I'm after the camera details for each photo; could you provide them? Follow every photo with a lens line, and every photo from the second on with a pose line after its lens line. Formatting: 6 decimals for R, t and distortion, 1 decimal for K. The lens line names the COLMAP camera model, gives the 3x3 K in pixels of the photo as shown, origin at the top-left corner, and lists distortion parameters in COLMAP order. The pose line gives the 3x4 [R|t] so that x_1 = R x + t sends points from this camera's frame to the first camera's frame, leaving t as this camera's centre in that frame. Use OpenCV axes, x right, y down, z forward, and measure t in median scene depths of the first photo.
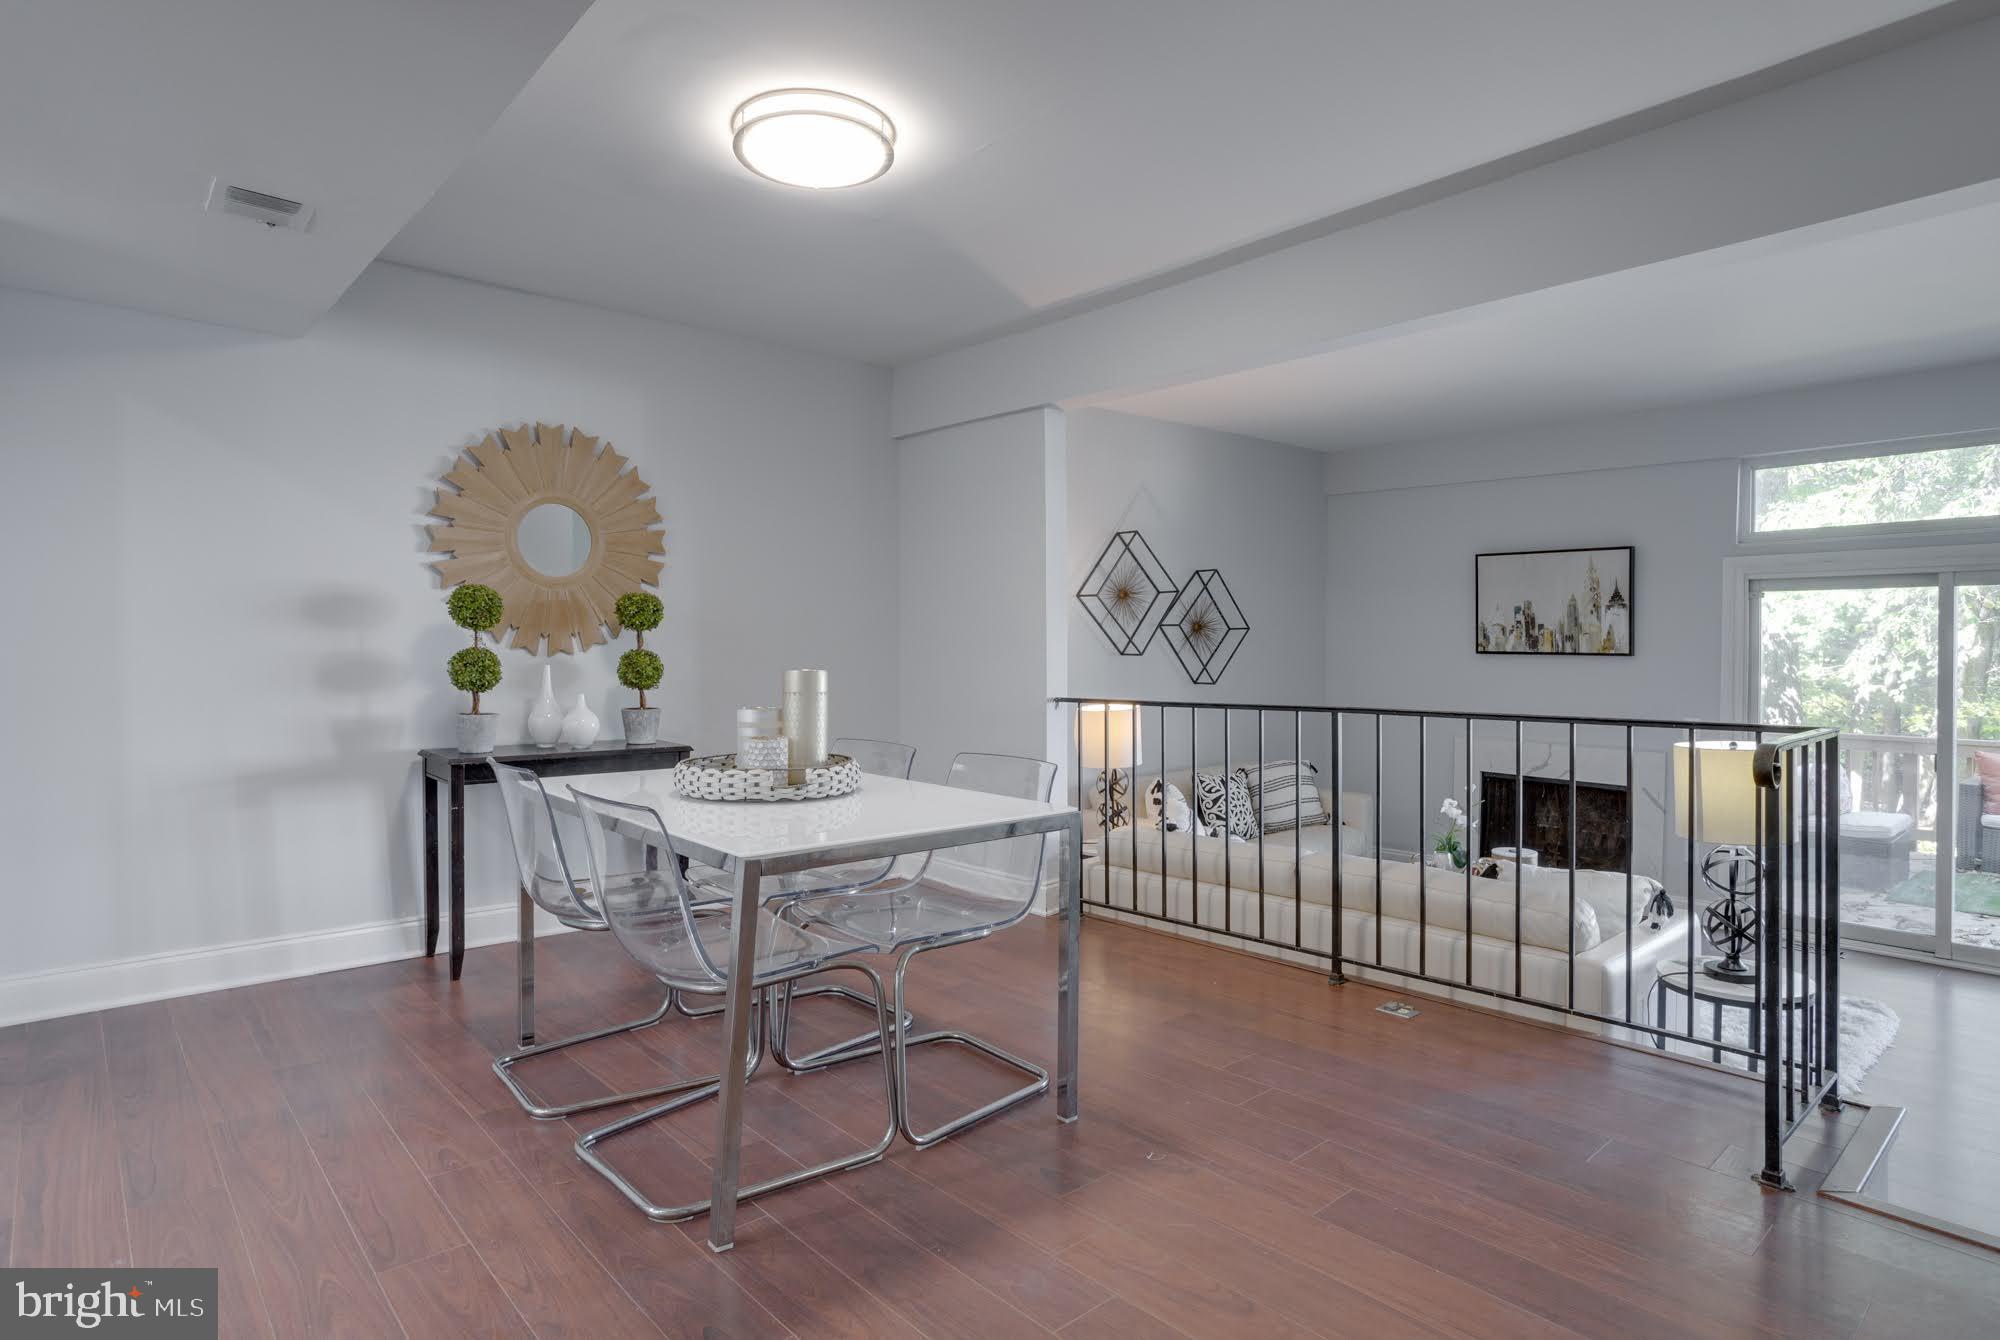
lens RADIAL K [[1073.7, 0, 1033.1], [0, 1073.7, 660.6], [0, 0, 1]] dist [-0.075394, 0.068169]
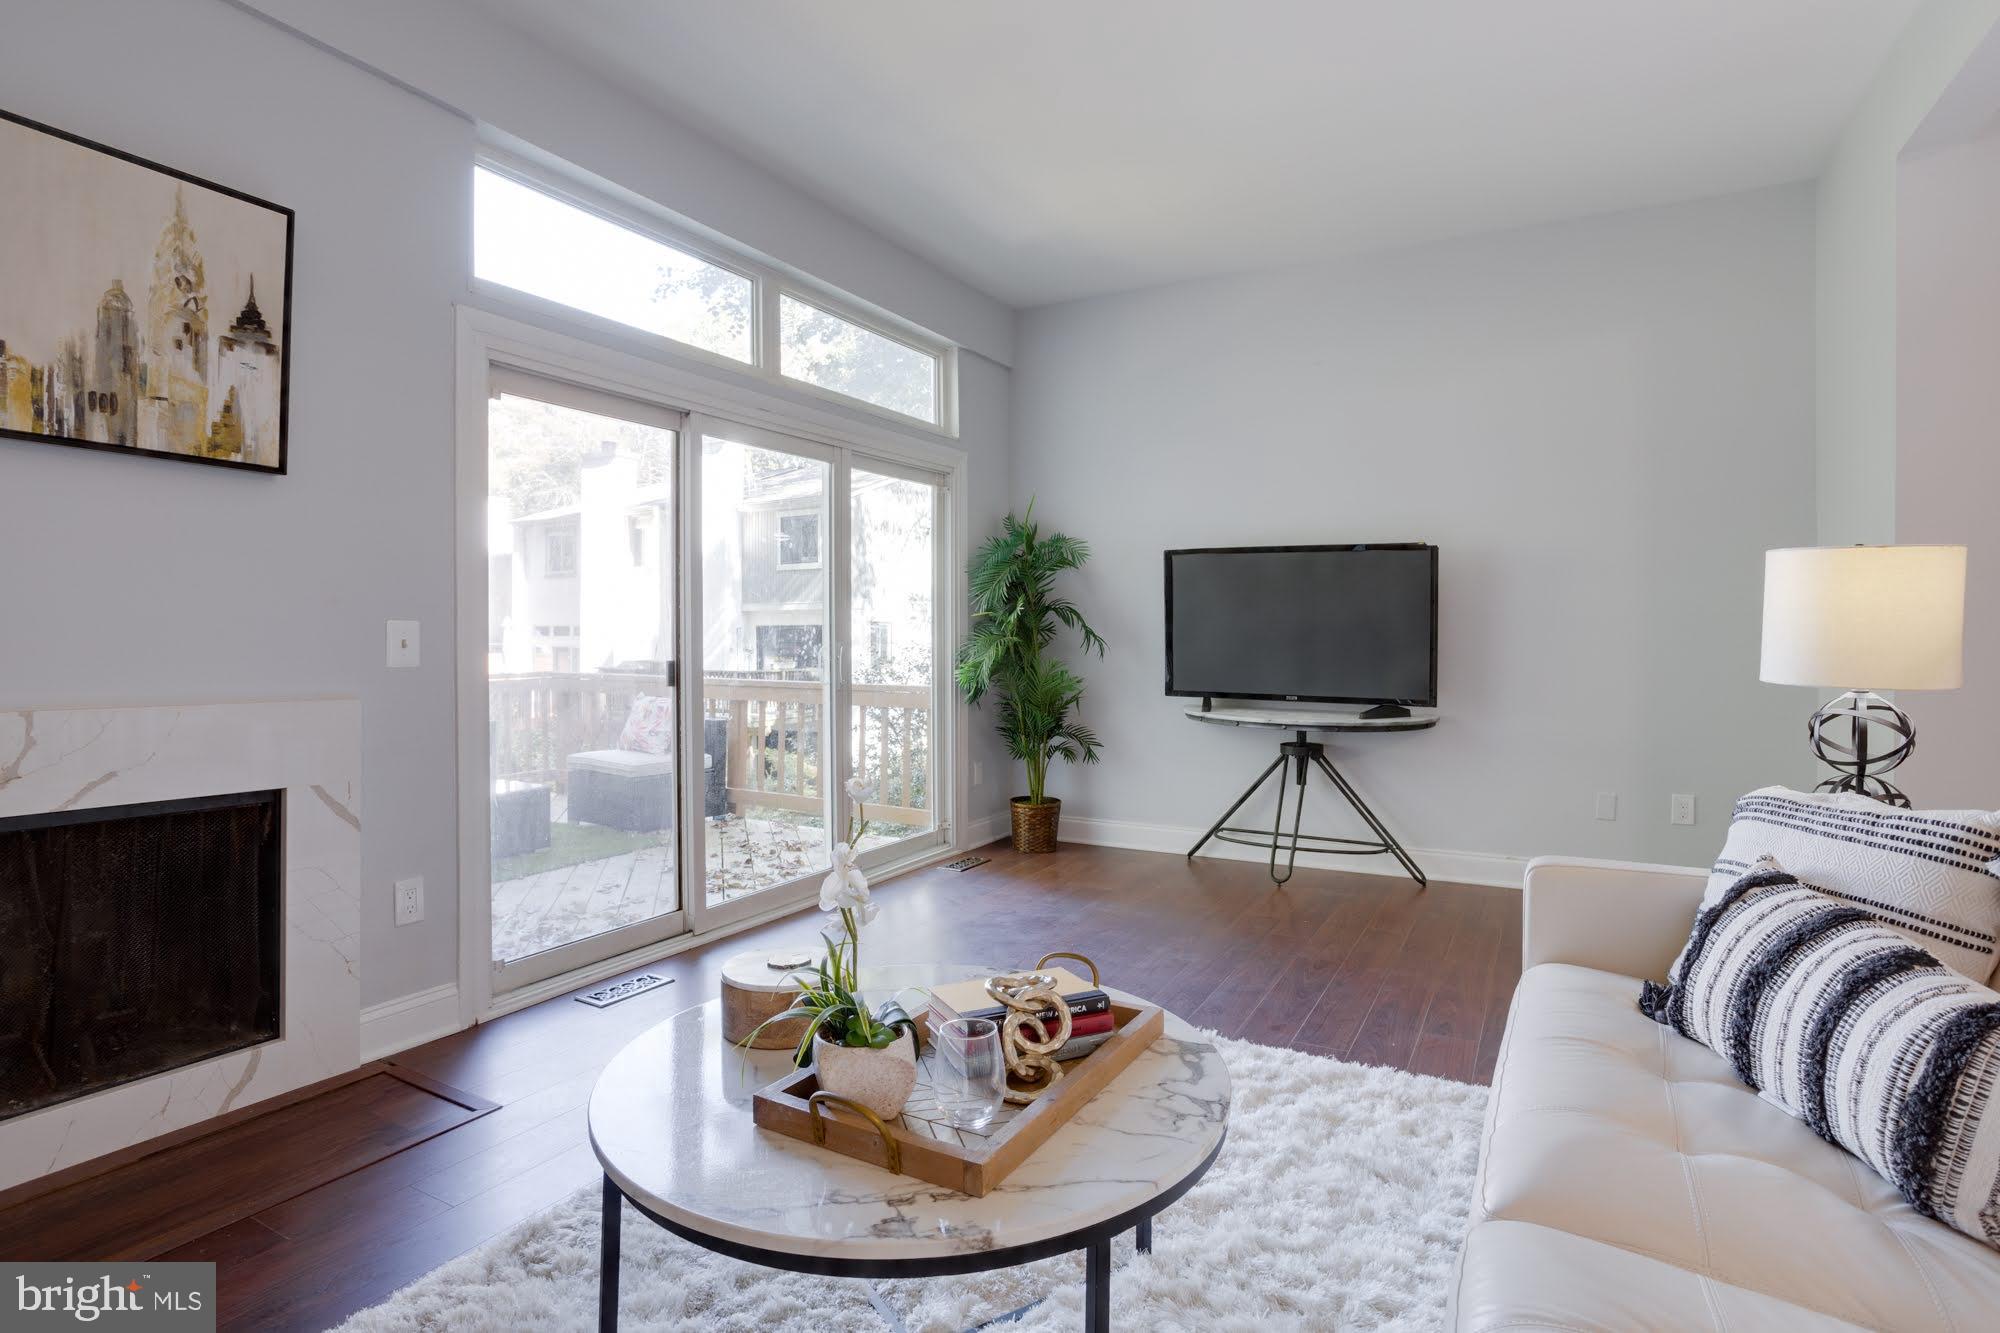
lens RADIAL K [[1019.0, 0, 1003.7], [0, 1019.0, 641.7], [0, 0, 1]] dist [-0.041811, 0.016811]
pose [[-0.319681, -0.000197, 0.947525, 0.112050], [0.017330, 0.999831, 0.006055, 0.067760], [-0.947367, 0.018357, -0.319624, 0.915028]]
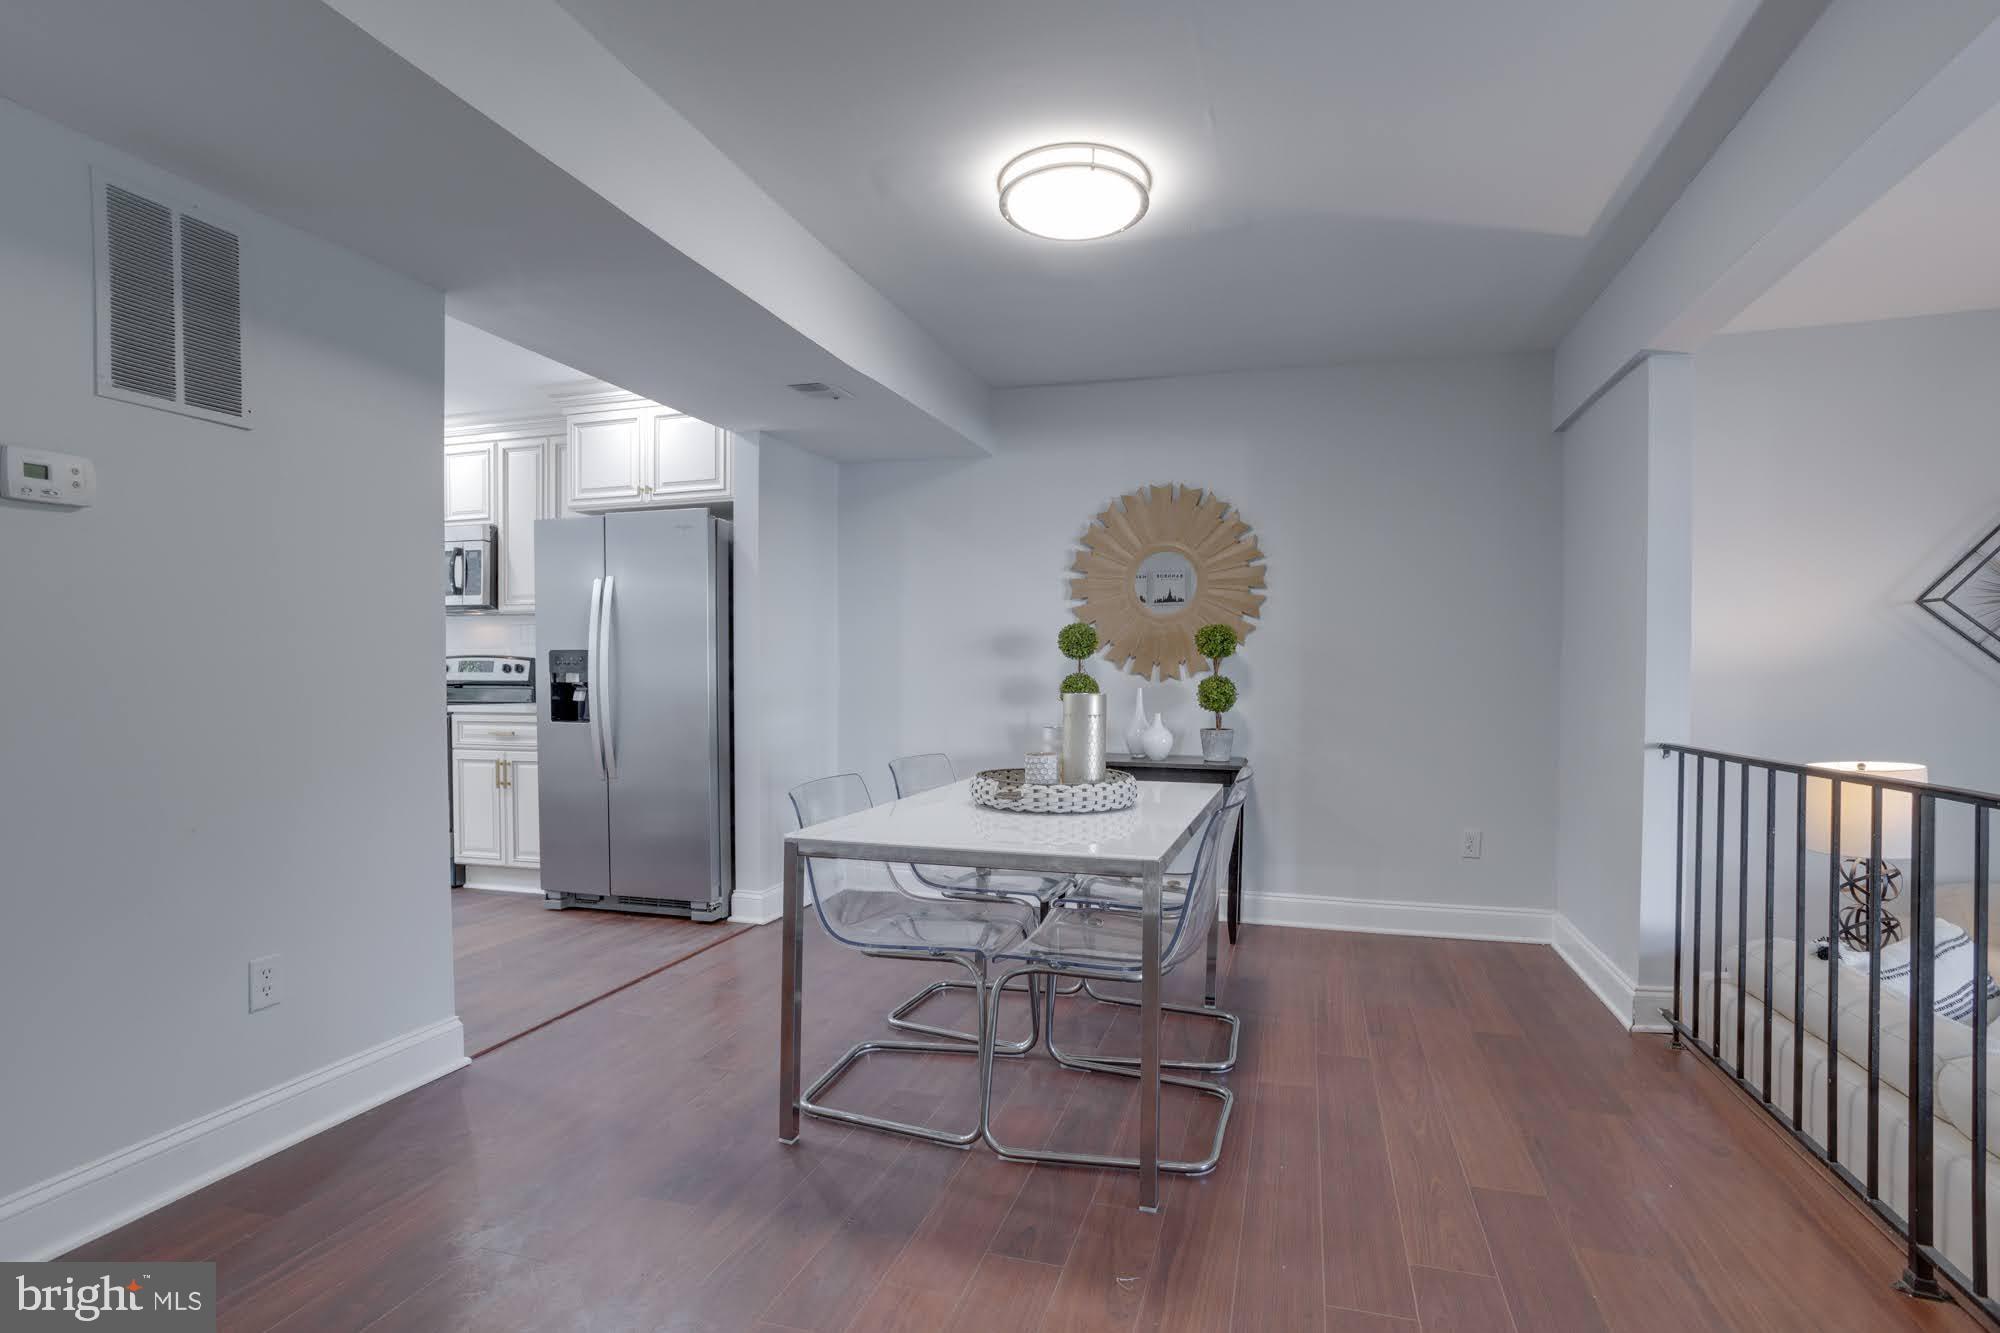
lens RADIAL K [[989.6, 0, 1018.1], [0, 989.6, 689.9], [0, 0, 1]] dist [-0.065937, 0.067932]
pose [[0.524409, 0.017135, -0.851294, 0.275986], [-0.016967, 0.999809, 0.009672, -0.001519], [0.851297, 0.009372, 0.524600, 0.200534]]
